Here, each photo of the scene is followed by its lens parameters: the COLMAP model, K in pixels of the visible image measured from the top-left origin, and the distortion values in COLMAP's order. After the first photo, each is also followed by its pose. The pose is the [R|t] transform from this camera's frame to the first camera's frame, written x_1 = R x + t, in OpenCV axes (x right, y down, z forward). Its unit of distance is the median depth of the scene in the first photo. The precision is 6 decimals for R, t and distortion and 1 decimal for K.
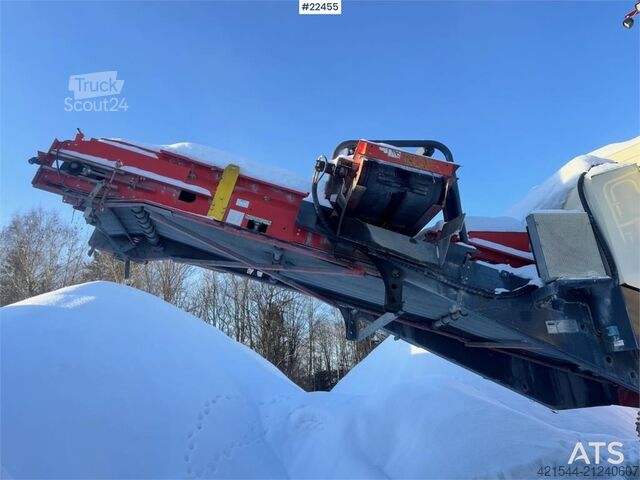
lens RADIAL K [[444.2, 0, 323.5], [0, 444.2, 241.9], [0, 0, 1]] dist [0.110940, -0.126239]
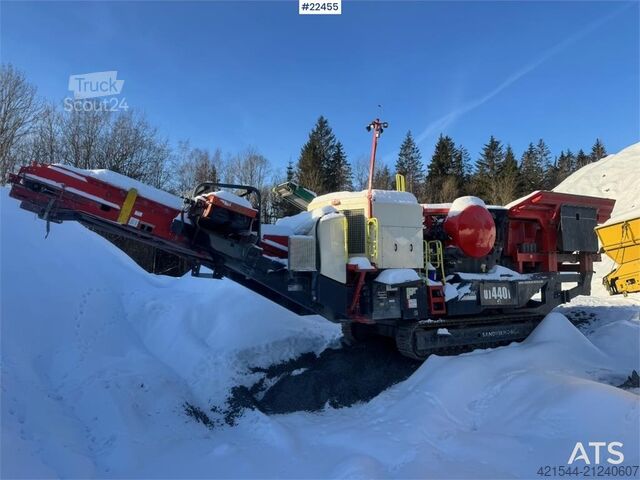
lens RADIAL K [[444.2, 0, 323.5], [0, 444.2, 241.9], [0, 0, 1]] dist [0.110940, -0.126239]
pose [[0.937511, 0.097036, 0.334150, -0.079390], [-0.187573, 0.949785, 0.250451, -0.567803], [-0.293068, -0.297478, 0.908635, -0.889853]]
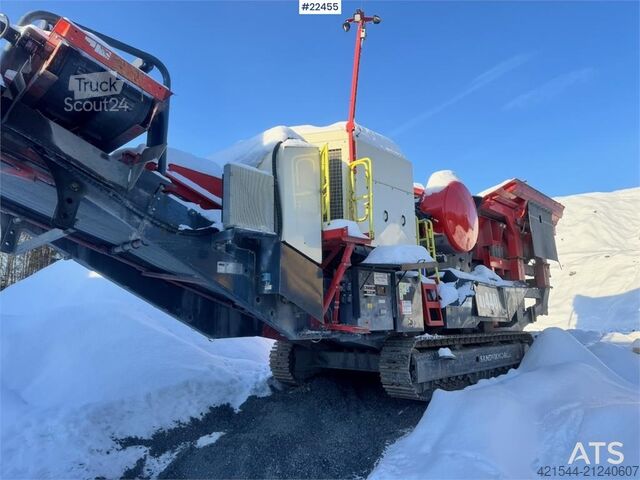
lens RADIAL K [[444.2, 0, 323.5], [0, 444.2, 241.9], [0, 0, 1]] dist [0.110940, -0.126239]
pose [[0.793747, 0.174144, 0.582787, 0.048080], [-0.256362, 0.964660, 0.060908, -0.004565], [-0.551584, -0.197750, 0.810339, -0.020923]]
